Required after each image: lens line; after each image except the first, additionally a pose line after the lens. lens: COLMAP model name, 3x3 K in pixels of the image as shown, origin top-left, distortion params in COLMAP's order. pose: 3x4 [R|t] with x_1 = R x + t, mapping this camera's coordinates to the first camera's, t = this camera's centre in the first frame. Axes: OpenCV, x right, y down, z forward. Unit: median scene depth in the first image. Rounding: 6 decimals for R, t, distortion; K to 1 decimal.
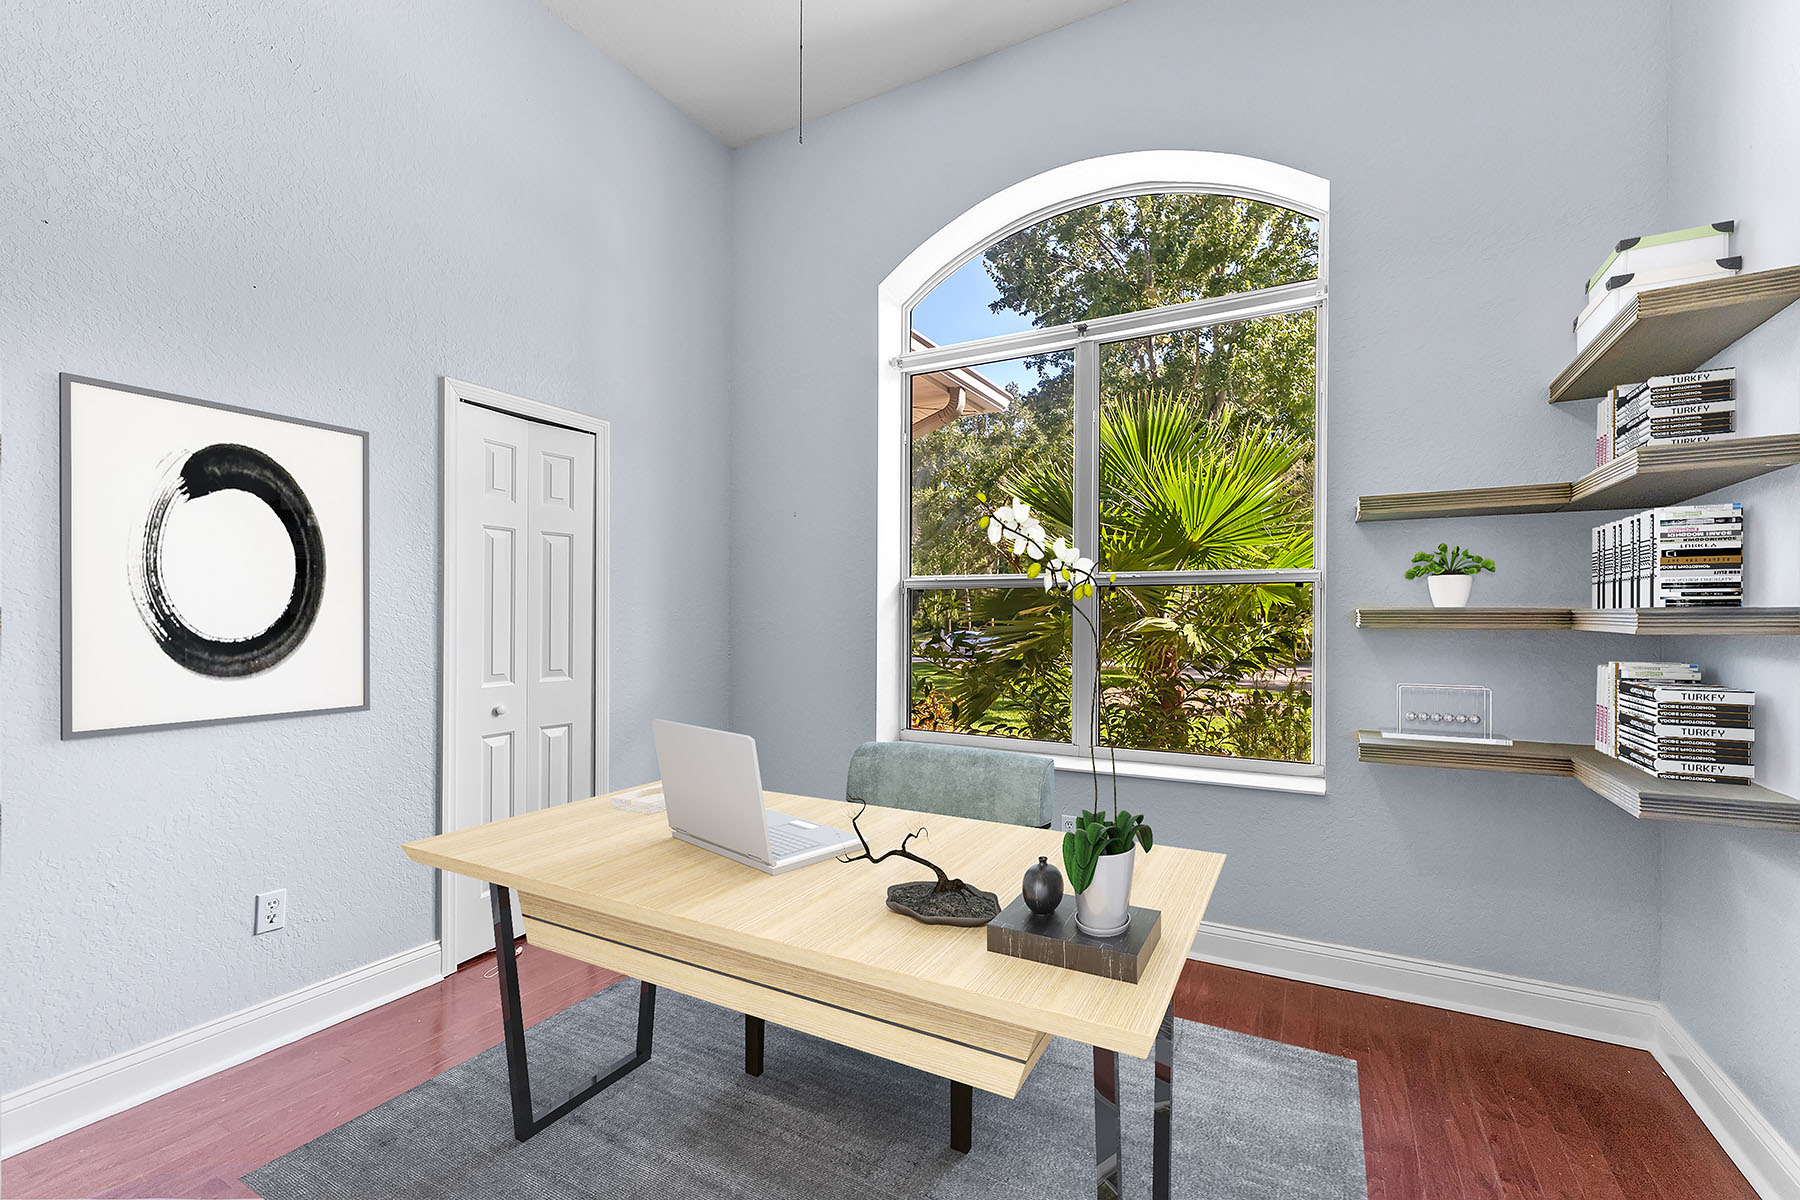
lens RADIAL K [[764.2, 0, 897.9], [0, 764.2, 610.8], [0, 0, 1]] dist [0.004237, 0.000820]
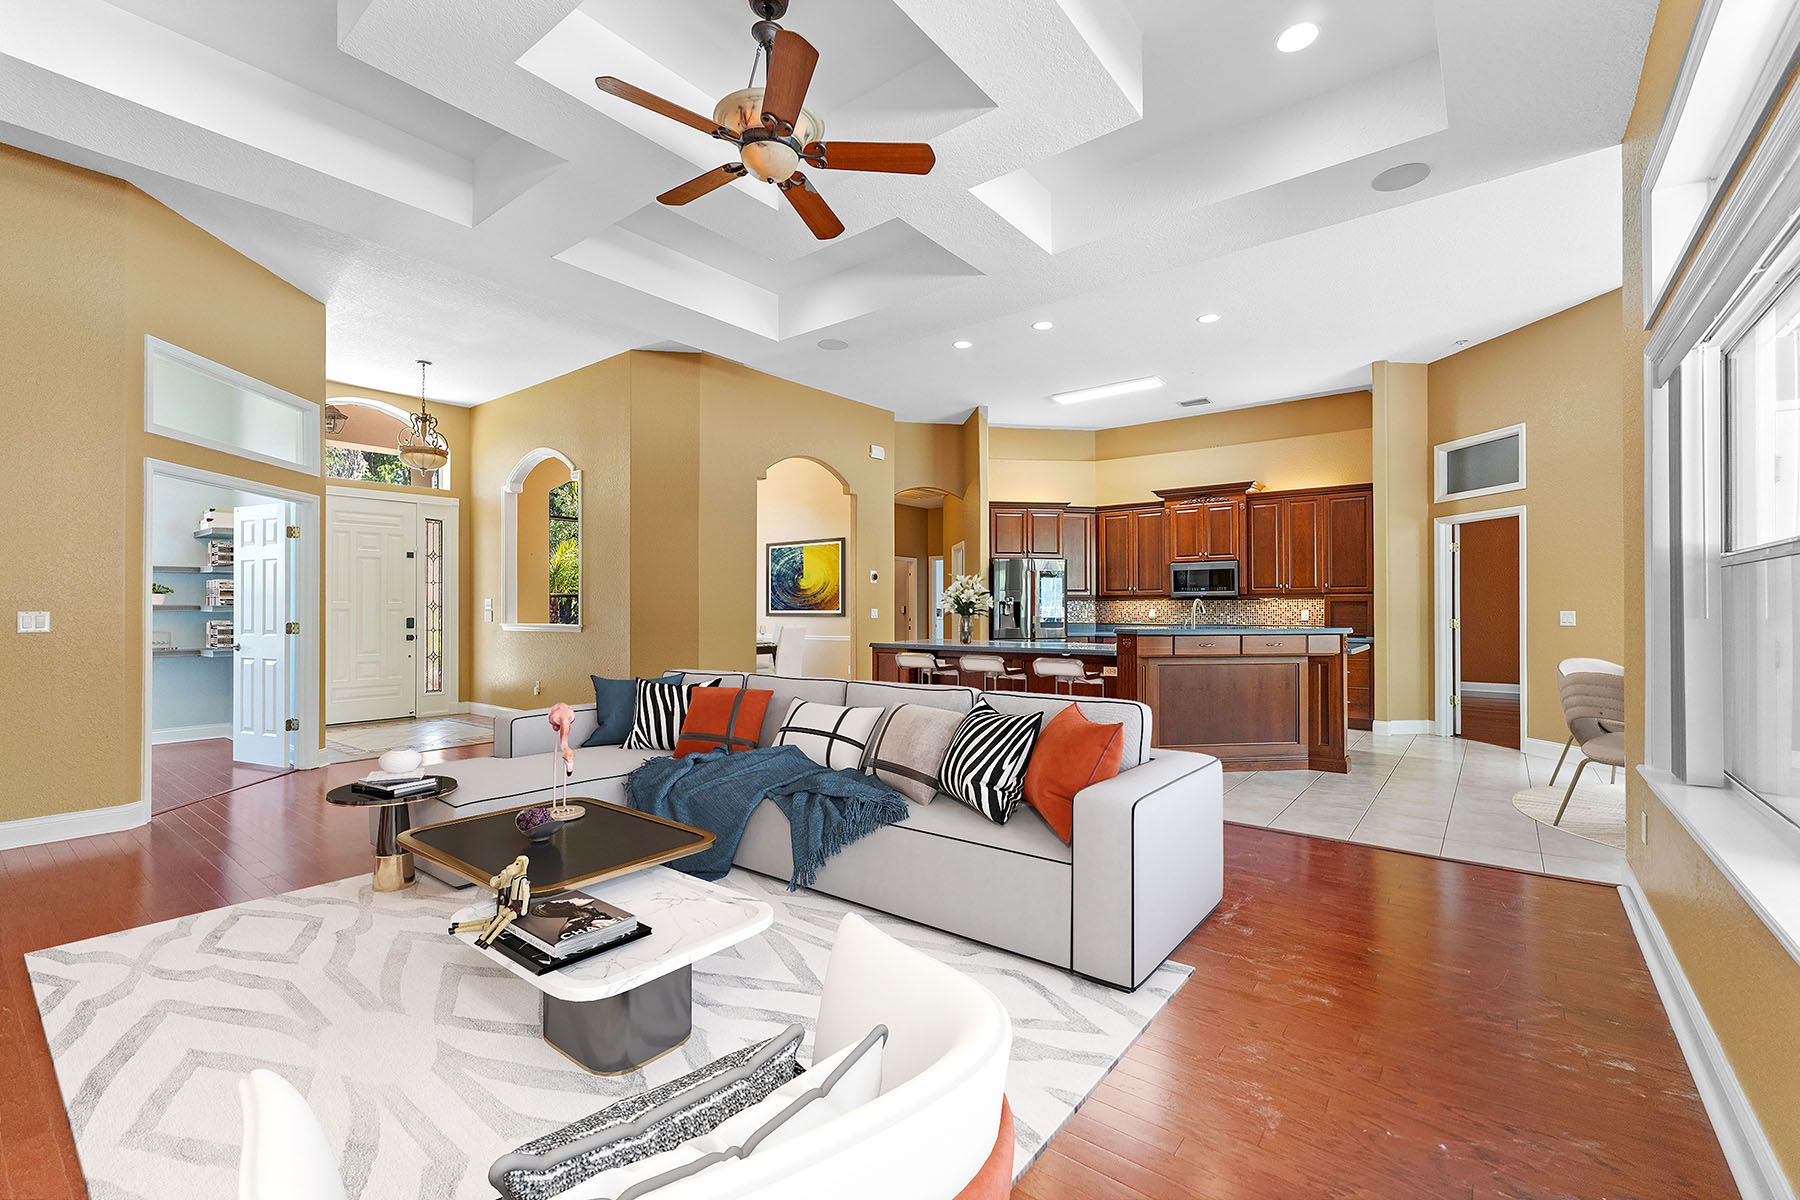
lens RADIAL K [[764.2, 0, 940.4], [0, 764.2, 601.1], [0, 0, 1]] dist [0.004237, 0.000820]
pose [[0.137757, 0.007305, 0.990439, -2.247769], [-0.010201, 0.999930, -0.005956, -0.039119], [-0.990413, -0.009283, 0.137822, -3.006584]]
